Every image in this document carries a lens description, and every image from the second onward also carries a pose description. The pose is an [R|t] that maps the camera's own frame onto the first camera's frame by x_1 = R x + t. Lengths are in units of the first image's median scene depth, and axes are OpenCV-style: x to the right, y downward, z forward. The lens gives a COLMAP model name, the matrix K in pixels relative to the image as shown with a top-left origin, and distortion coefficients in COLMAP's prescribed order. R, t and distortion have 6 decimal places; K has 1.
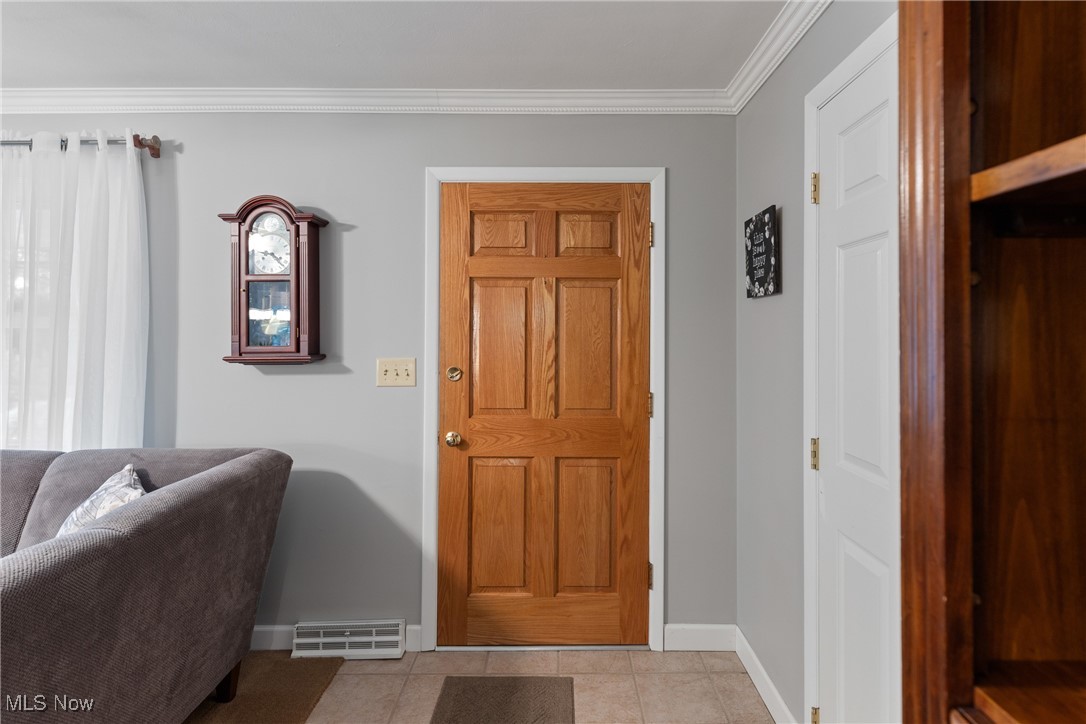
lens RADIAL K [[489.6, 0, 555.3], [0, 489.6, 320.8], [0, 0, 1]] dist [0.007140, -0.000155]
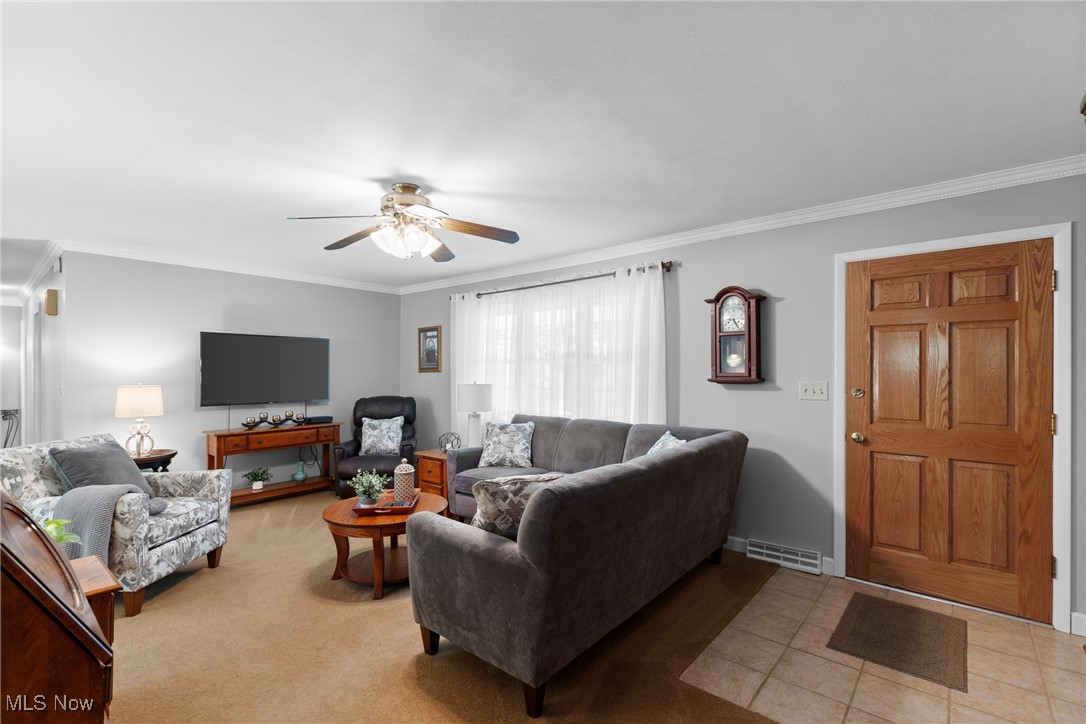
lens RADIAL K [[489.6, 0, 543.4], [0, 489.6, 368.1], [0, 0, 1]] dist [0.007140, -0.000155]
pose [[0.759802, -0.002994, -0.650148, 0.032140], [0.002813, 0.999995, -0.001317, 0.033727], [0.650149, -0.000828, 0.759807, -0.716683]]
